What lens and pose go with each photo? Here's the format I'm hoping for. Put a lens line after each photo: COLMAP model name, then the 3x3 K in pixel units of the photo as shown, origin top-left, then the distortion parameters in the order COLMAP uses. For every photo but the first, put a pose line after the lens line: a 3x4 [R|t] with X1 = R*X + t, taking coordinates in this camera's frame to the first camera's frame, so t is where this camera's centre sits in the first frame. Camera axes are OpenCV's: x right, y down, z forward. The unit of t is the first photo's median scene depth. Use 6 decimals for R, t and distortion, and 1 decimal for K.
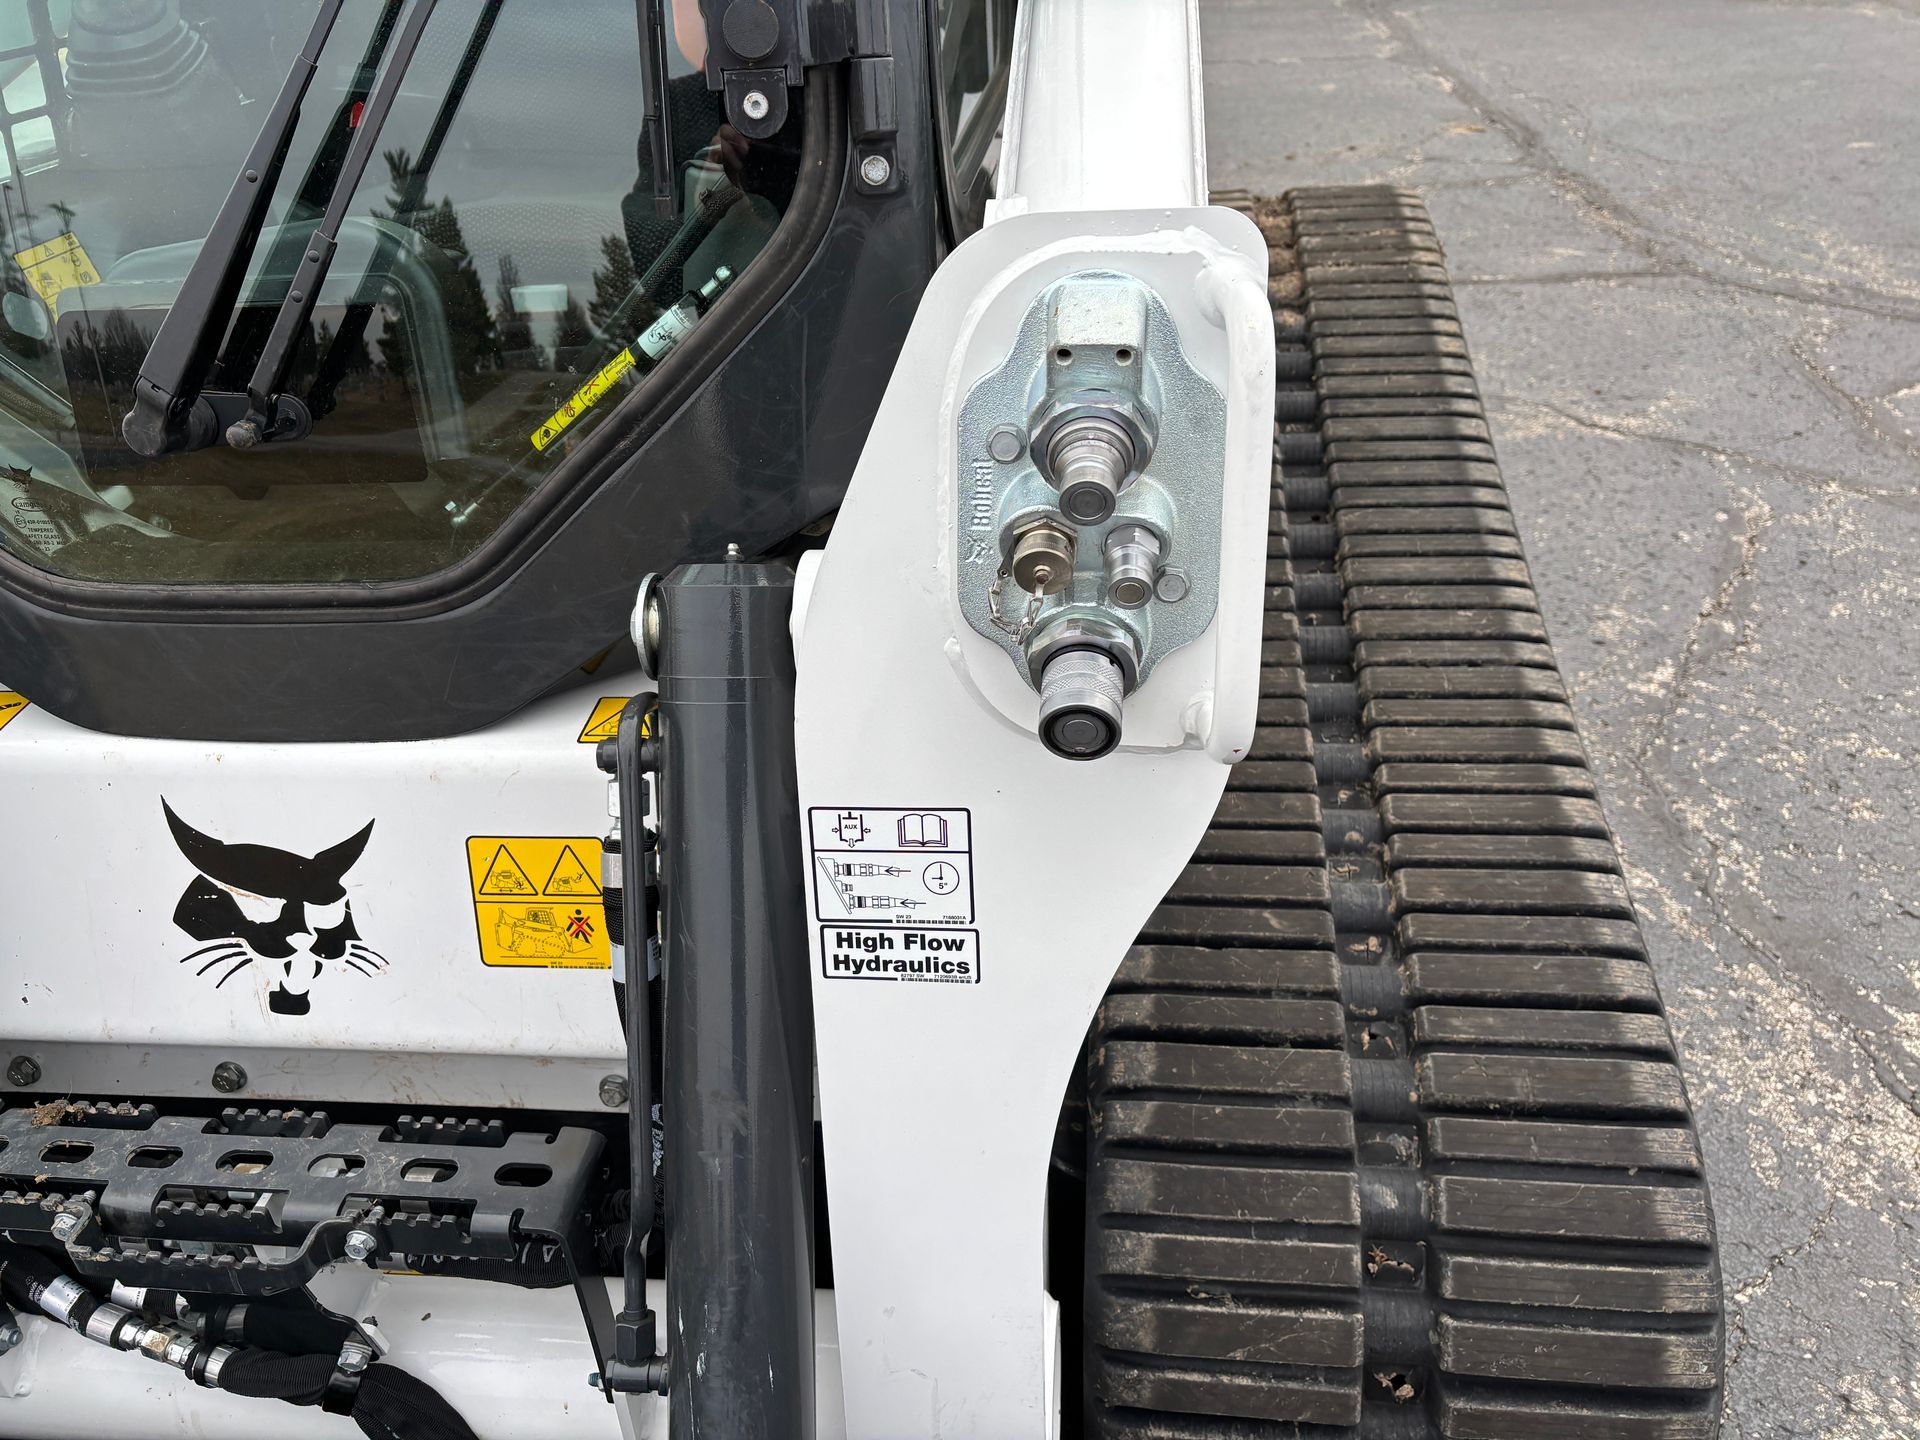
lens RADIAL K [[1443.6, 0, 946.9], [0, 1443.6, 728.9], [0, 0, 1]] dist [0.057801, -0.057758]
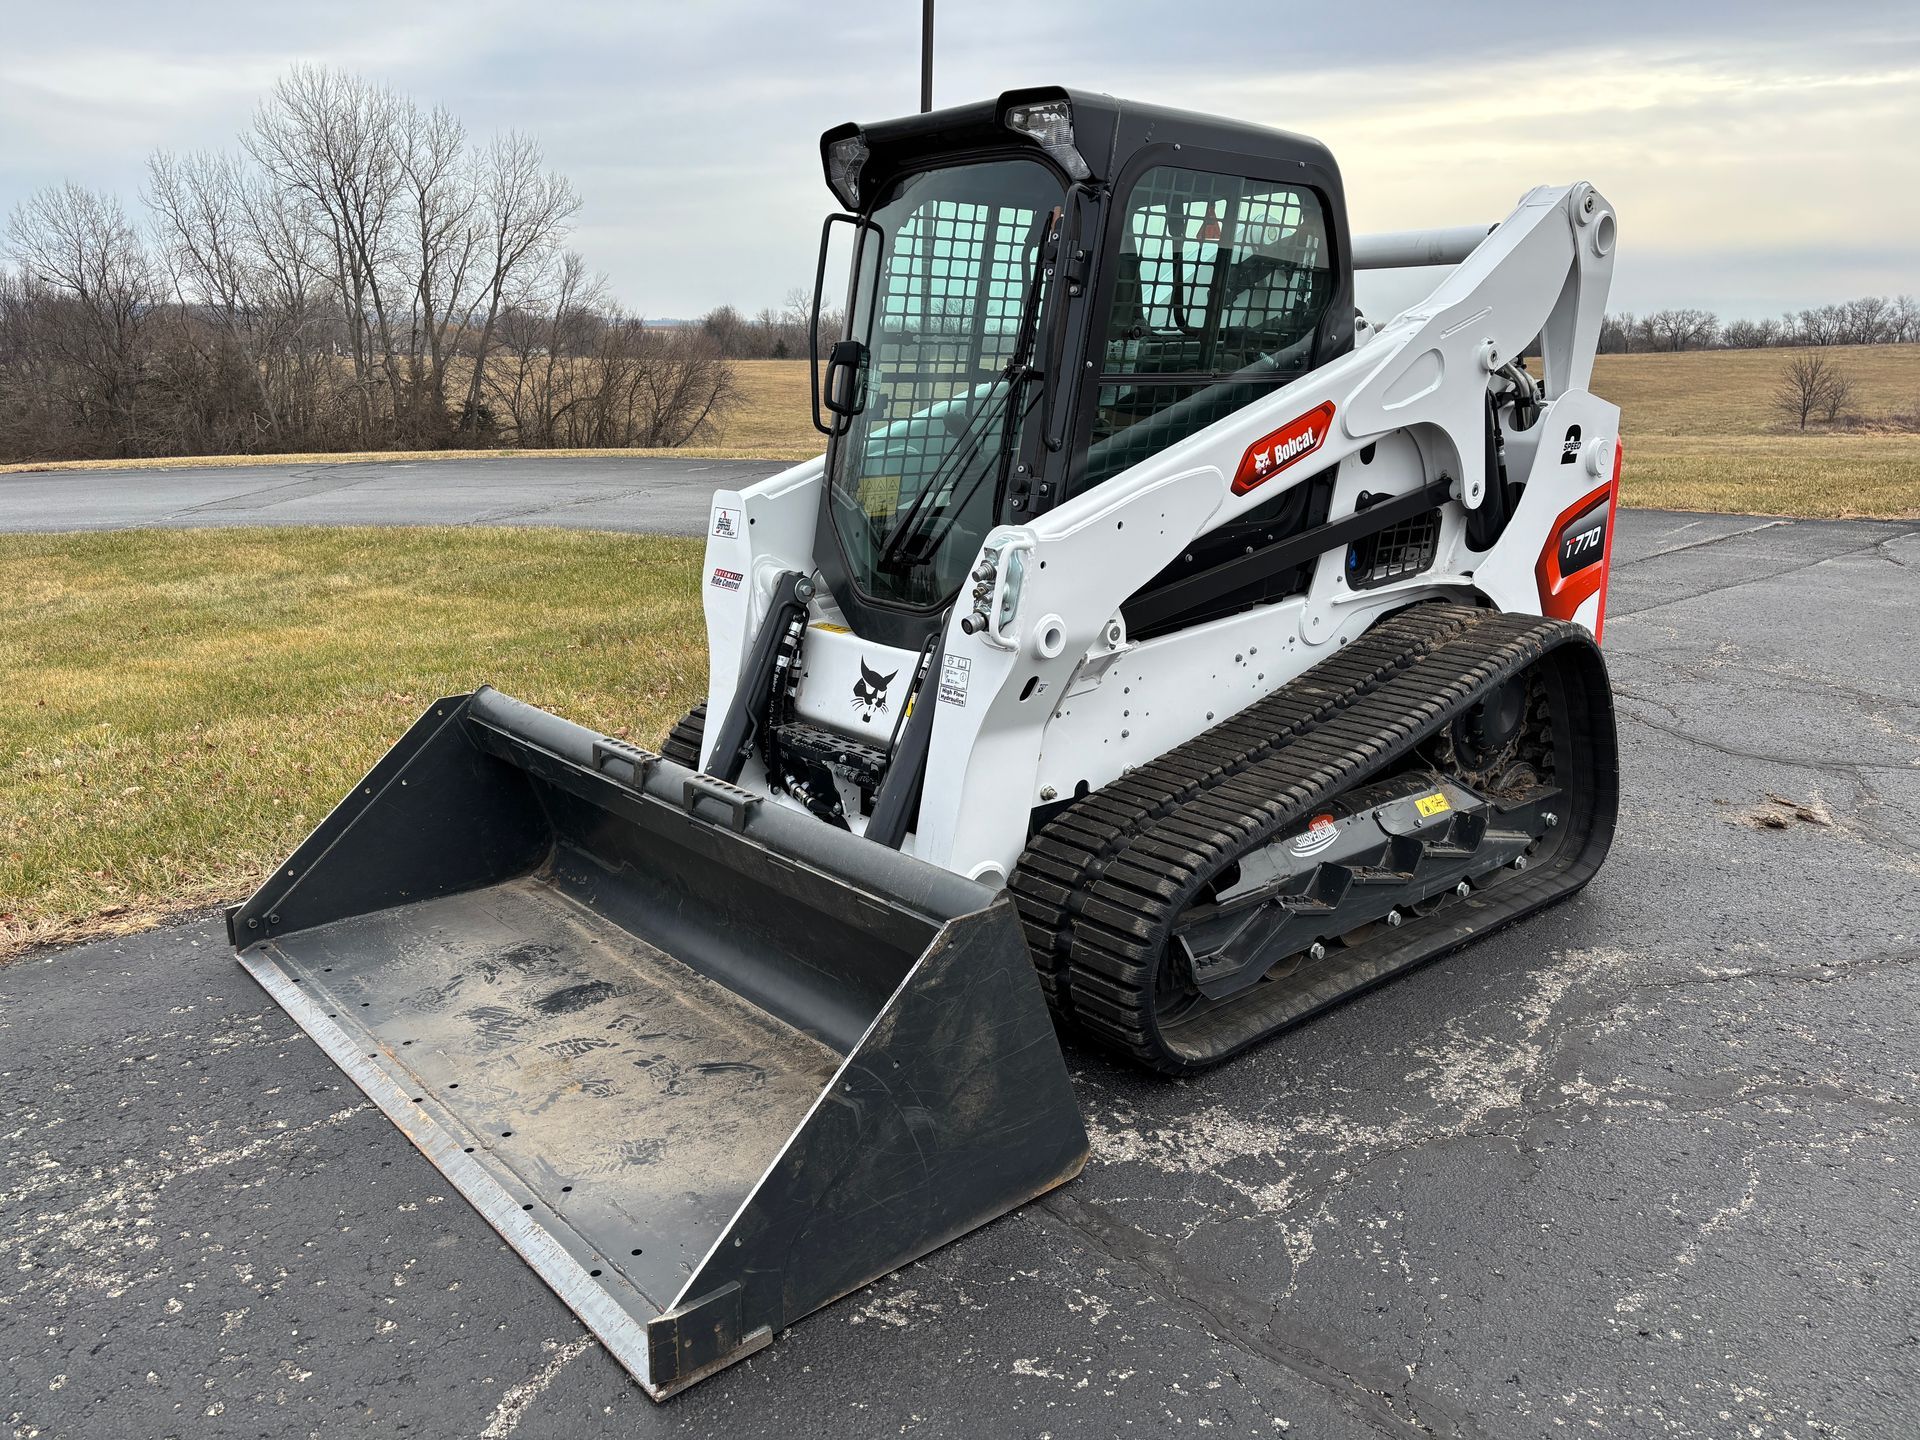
lens RADIAL K [[1443.6, 0, 964.8], [0, 1443.6, 709.6], [0, 0, 1]] dist [0.057801, -0.057758]
pose [[0.733831, 0.215973, -0.644086, 1.945220], [-0.393659, 0.907896, -0.144077, 0.570243], [0.553647, 0.359278, 0.751262, -1.482784]]
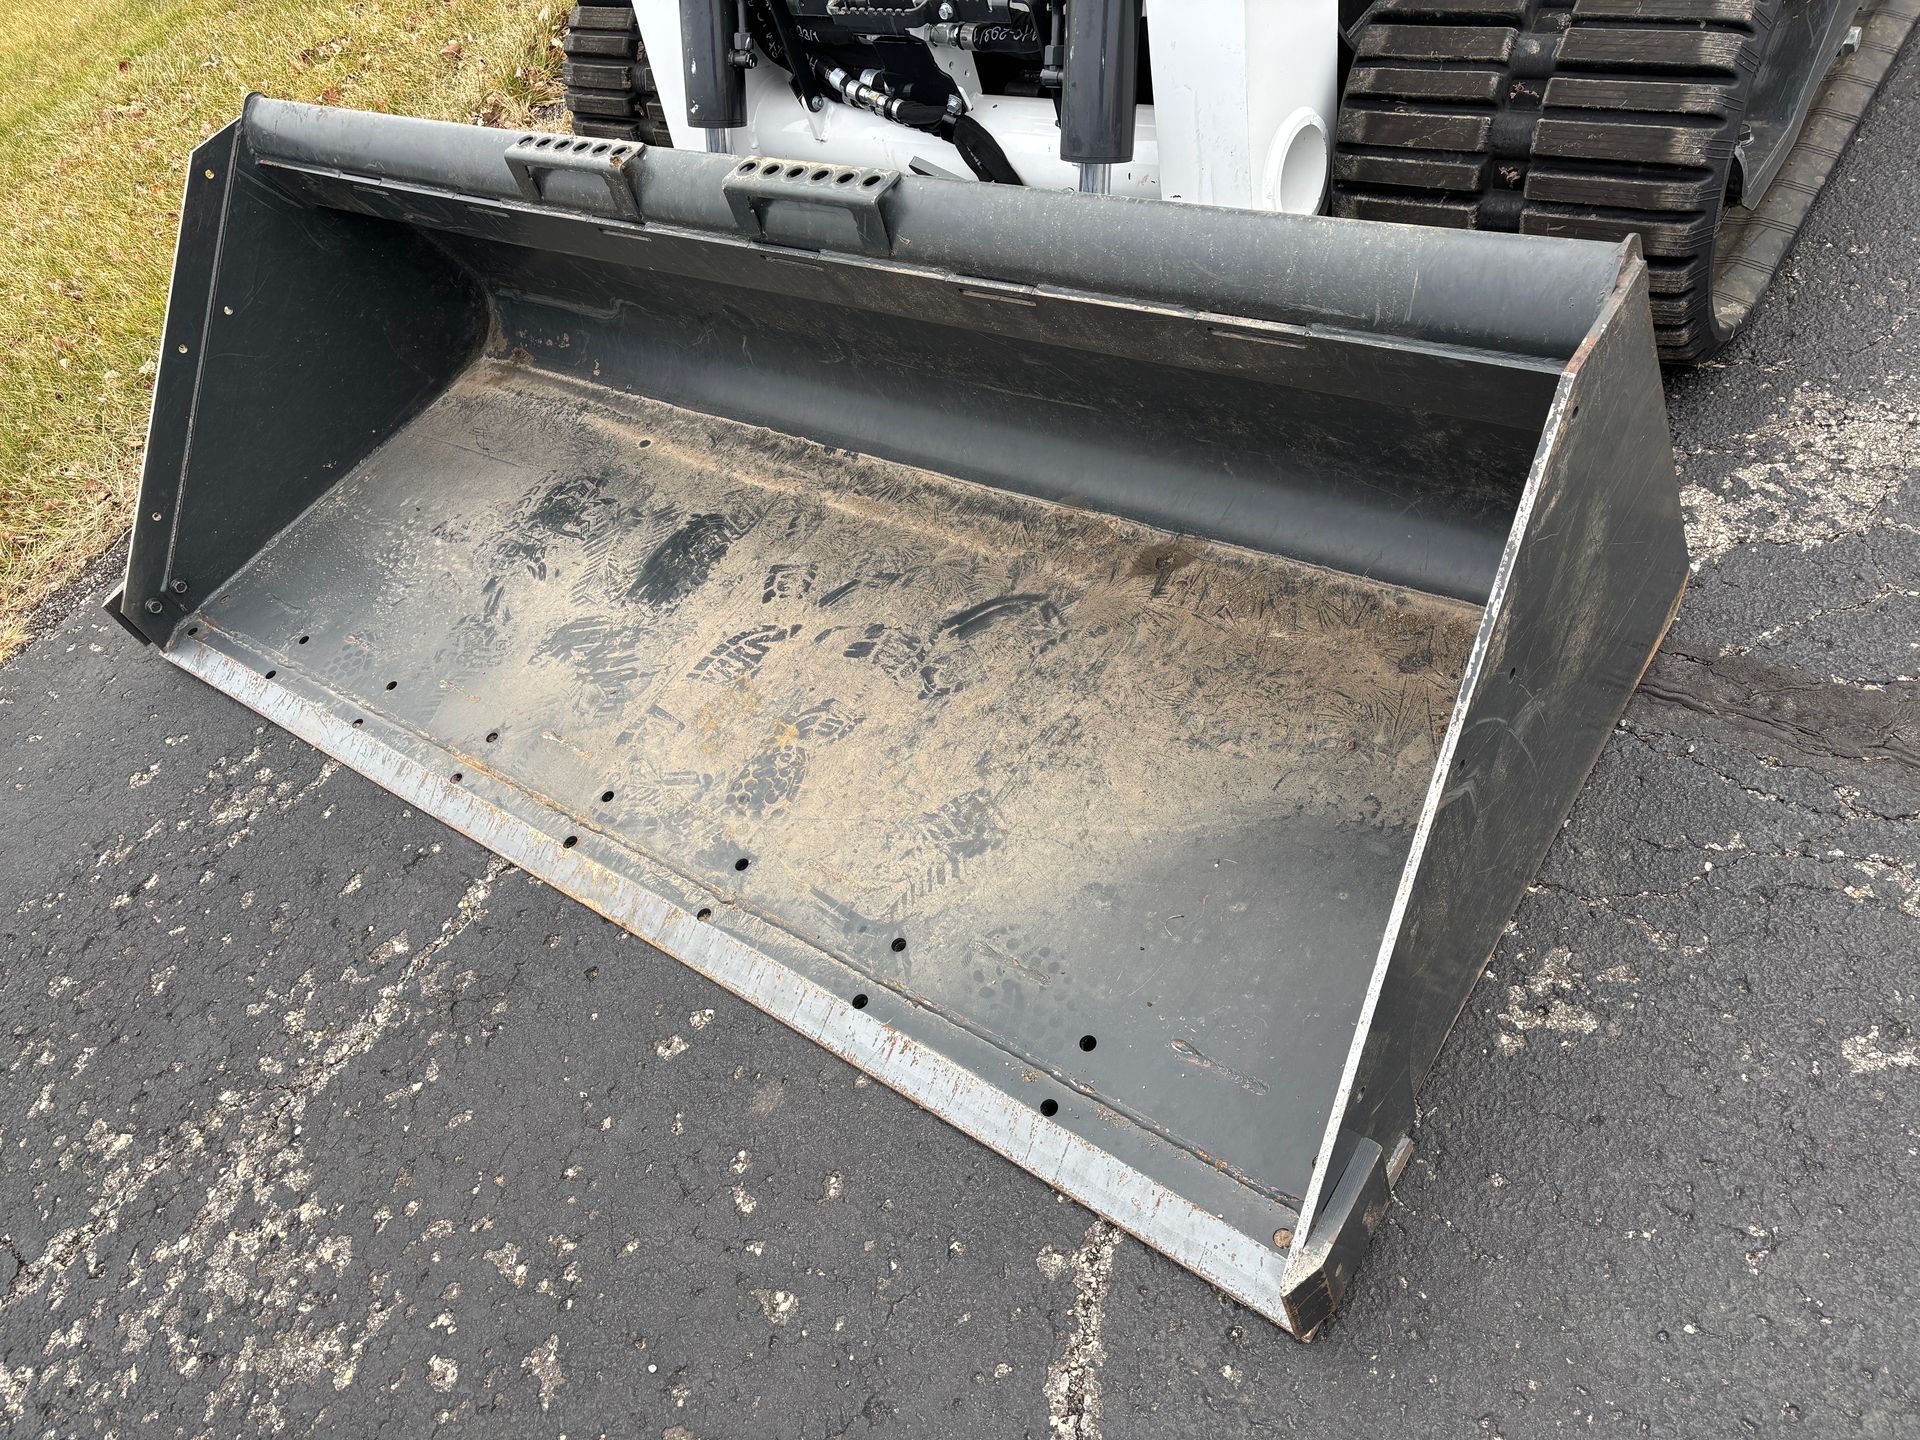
lens RADIAL K [[1443.6, 0, 945.2], [0, 1443.6, 707.1], [0, 0, 1]] dist [0.057801, -0.057758]
pose [[0.838794, 0.248109, -0.484630, 0.713296], [-0.045288, 0.918840, 0.392022, 0.390250], [0.542562, -0.306878, 0.781954, -0.767794]]
